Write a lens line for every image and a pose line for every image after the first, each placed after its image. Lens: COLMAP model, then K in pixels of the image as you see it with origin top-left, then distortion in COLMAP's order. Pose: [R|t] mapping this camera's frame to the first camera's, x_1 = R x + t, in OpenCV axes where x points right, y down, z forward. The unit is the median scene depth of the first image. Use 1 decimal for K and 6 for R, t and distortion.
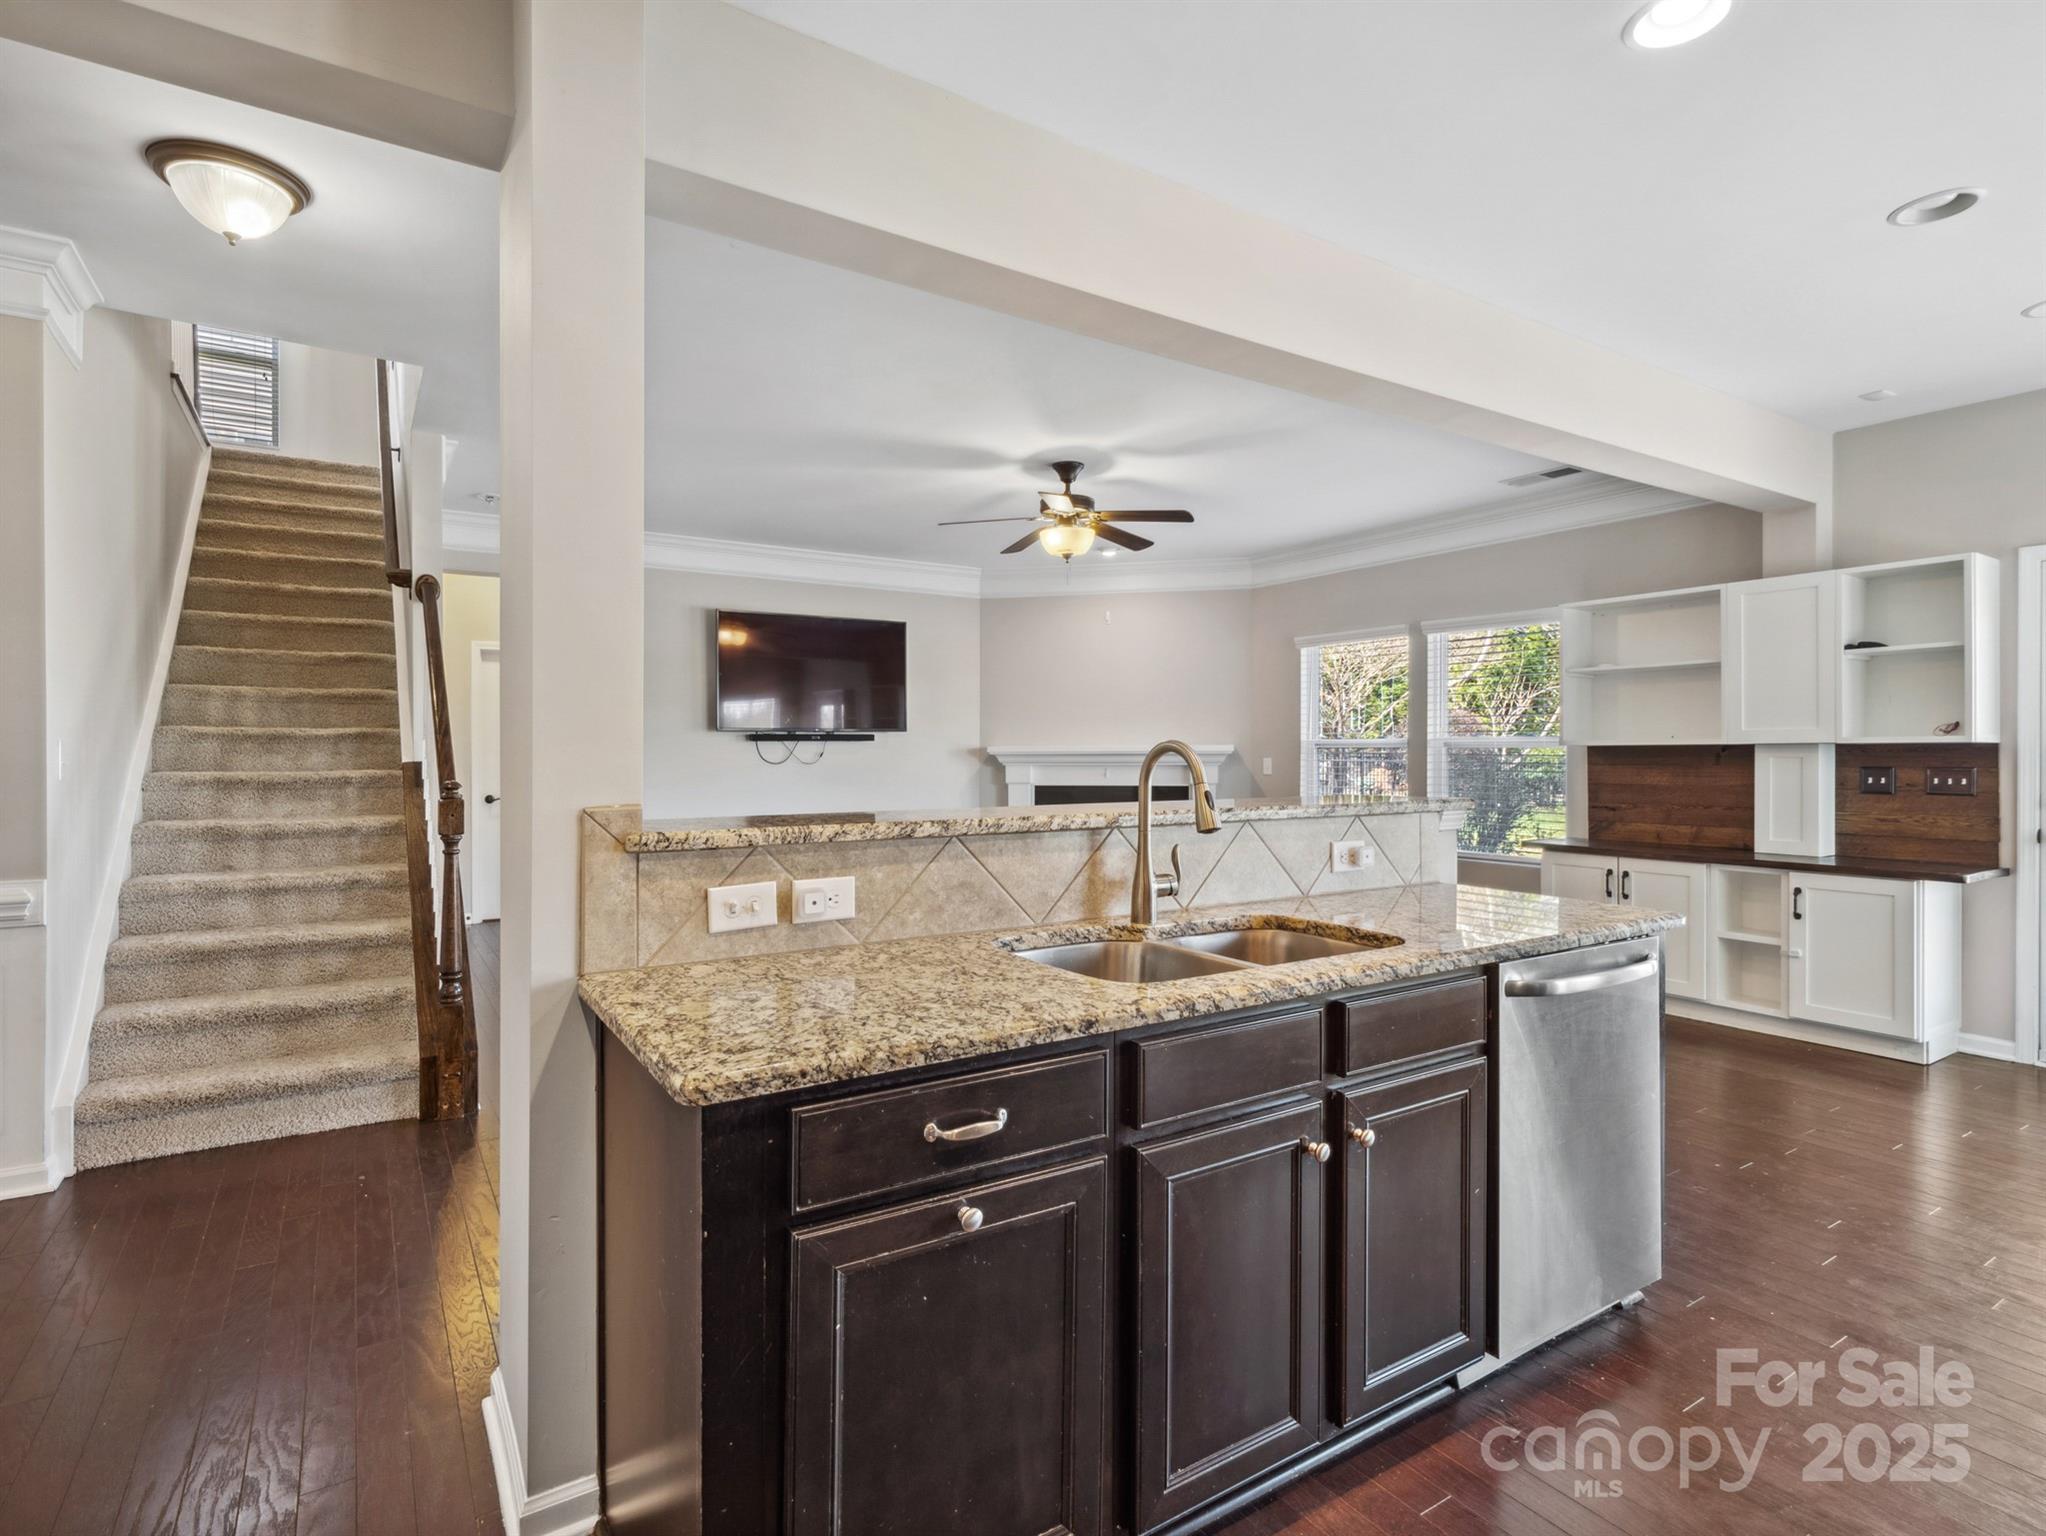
lens RADIAL K [[1042.4, 0, 991.4], [0, 1042.4, 755.1], [0, 0, 1]] dist [0.002622, -0.002852]
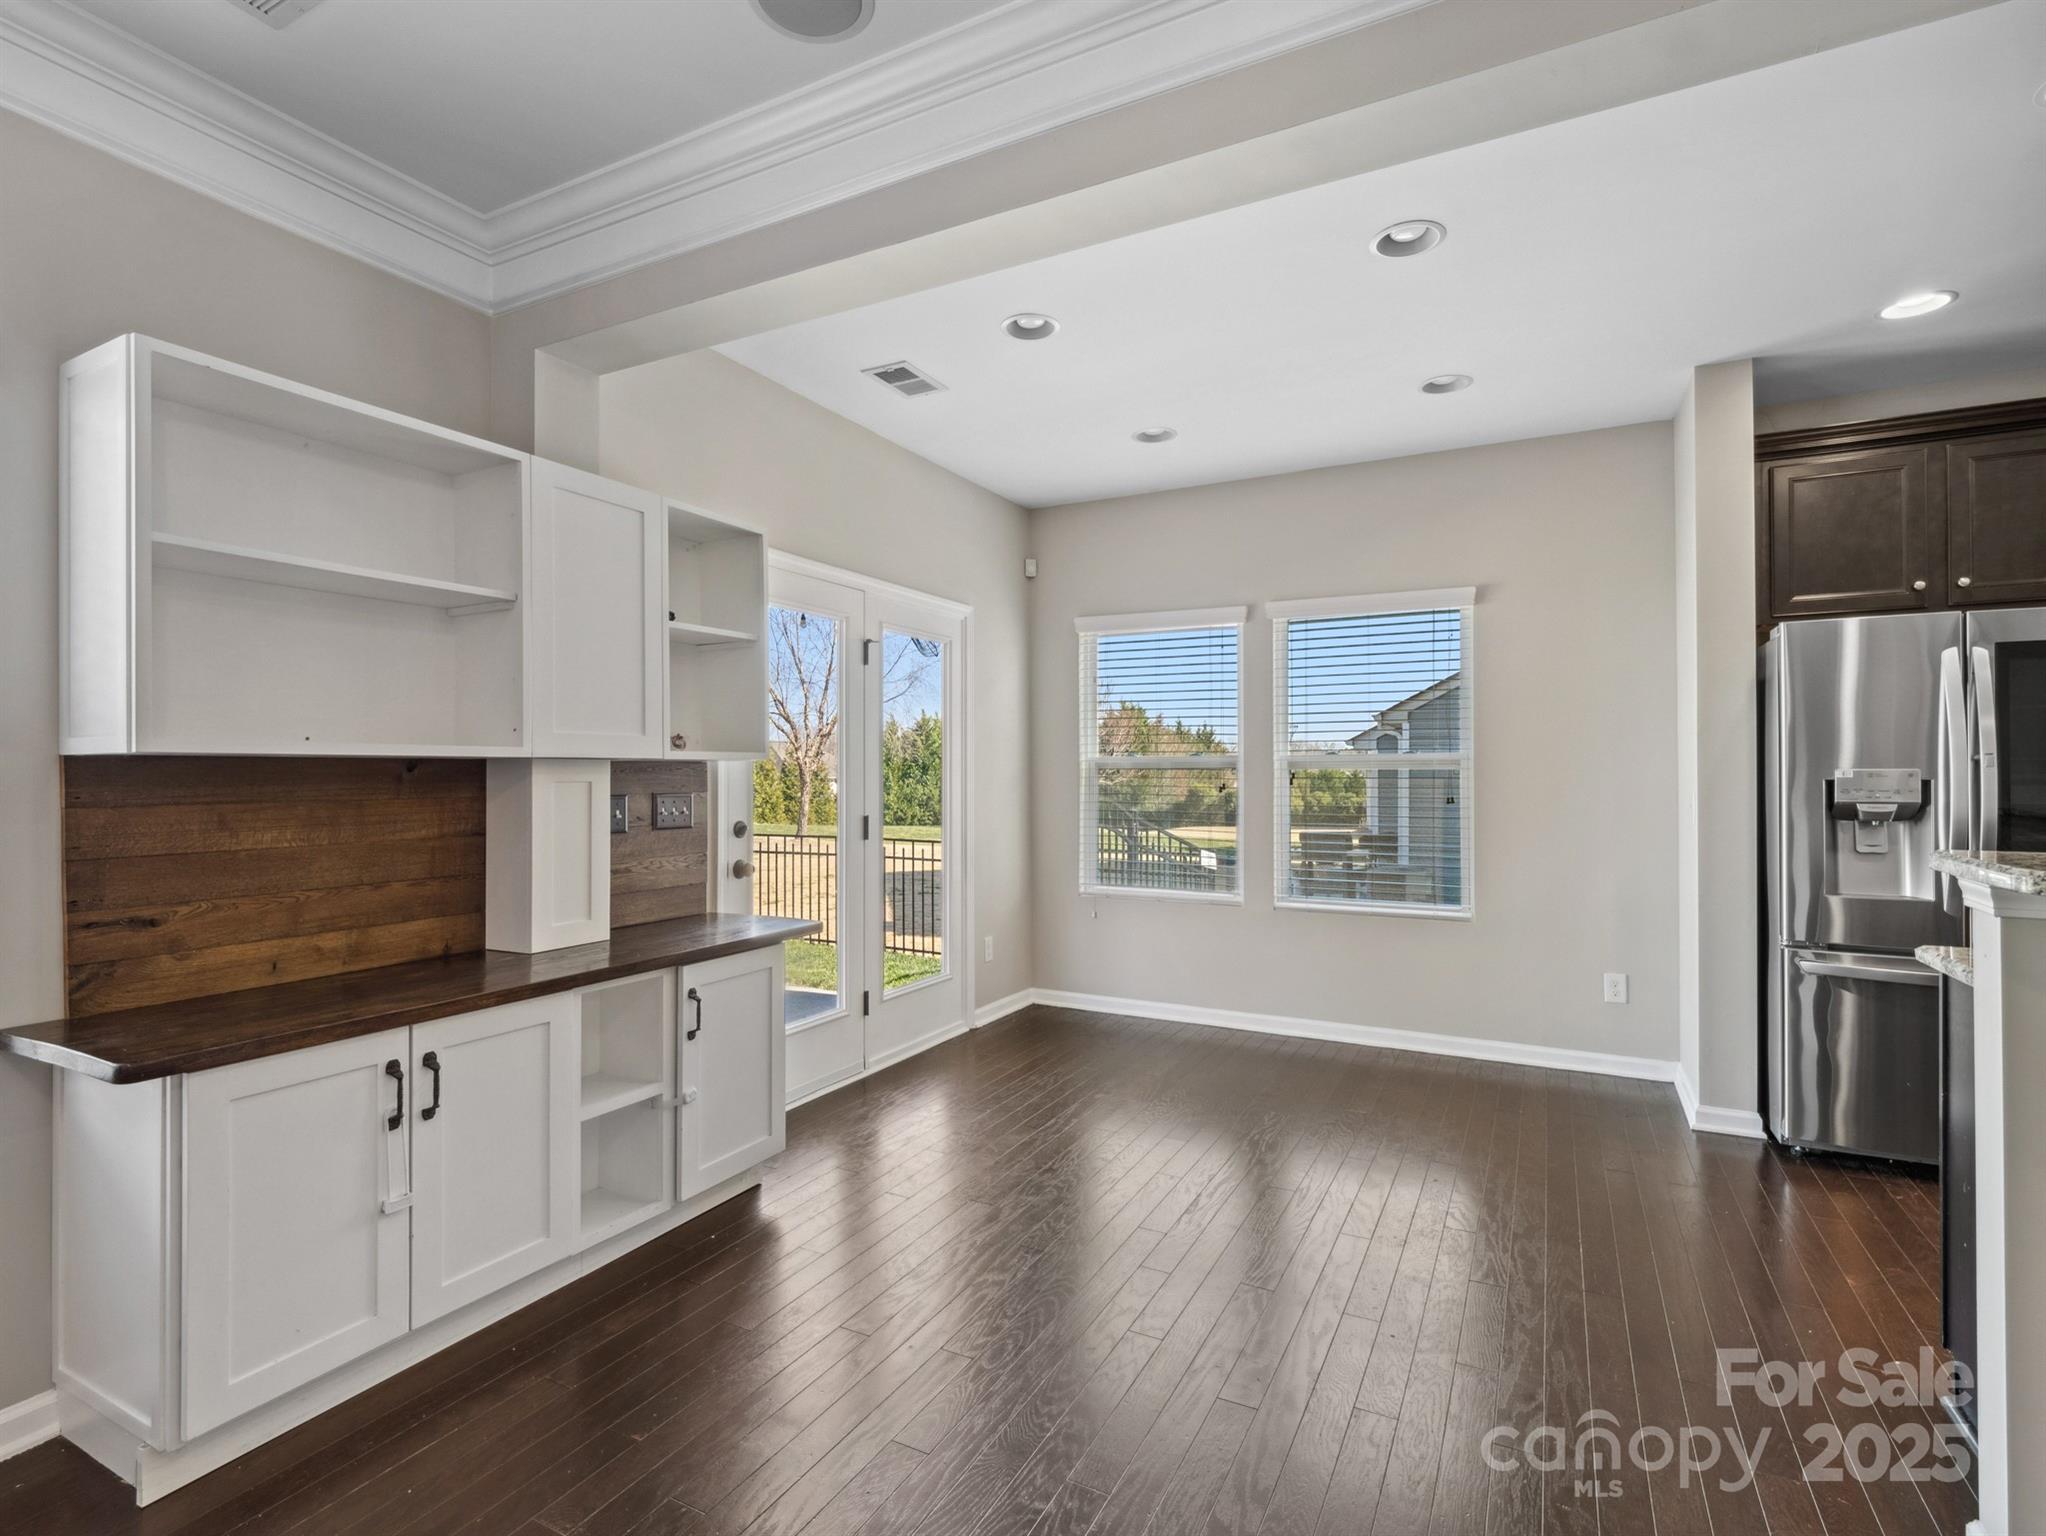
lens RADIAL K [[1004.3, 0, 1021.1], [0, 1004.3, 767.1], [0, 0, 1]] dist [-0.008831, 0.001807]
pose [[-0.525683, 0.009322, 0.850629, 0.155817], [0.004326, 0.999956, -0.008285, 0.000061], [-0.850669, -0.000675, -0.525701, 1.145452]]
